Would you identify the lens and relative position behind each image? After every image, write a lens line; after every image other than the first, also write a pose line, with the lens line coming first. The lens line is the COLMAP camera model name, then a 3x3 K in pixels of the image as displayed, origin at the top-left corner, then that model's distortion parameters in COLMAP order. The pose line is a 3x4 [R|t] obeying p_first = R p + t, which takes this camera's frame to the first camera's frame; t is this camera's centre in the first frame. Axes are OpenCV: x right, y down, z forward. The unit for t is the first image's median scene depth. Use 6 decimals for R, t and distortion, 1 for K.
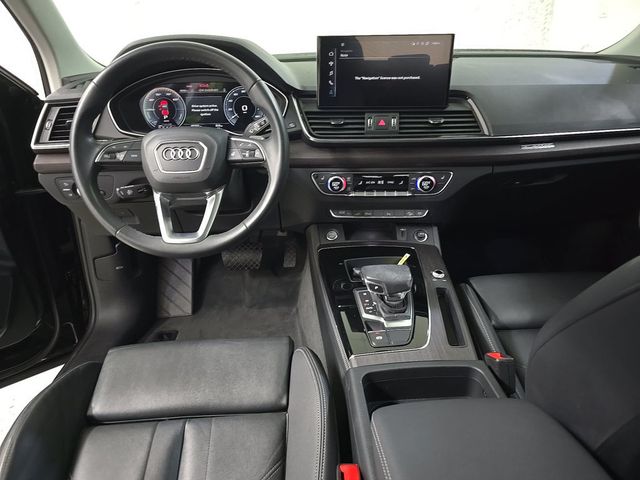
lens RADIAL K [[408.0, 0, 320.0], [0, 408.0, 240.0], [0, 0, 1]] dist [-0.001479, -0.026690]
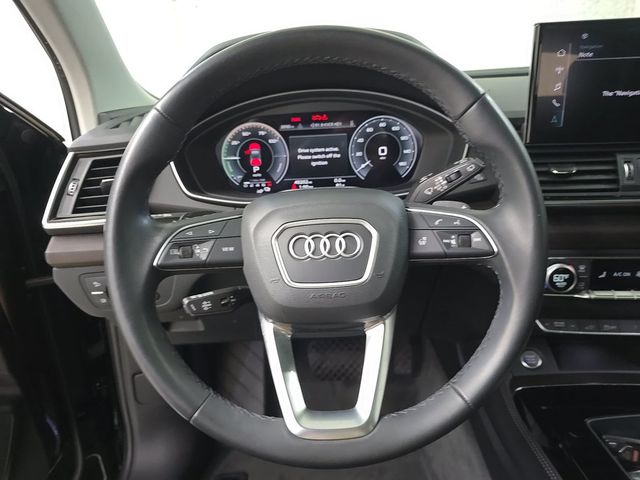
lens RADIAL K [[428.3, 0, 320.0], [0, 428.3, 240.0], [0, 0, 1]] dist [0.001919, -0.042247]
pose [[0.996459, -0.015167, -0.082700, -0.250132], [0.006171, 0.994135, -0.107967, -0.133858], [0.083852, 0.107075, 0.990709, 0.404877]]
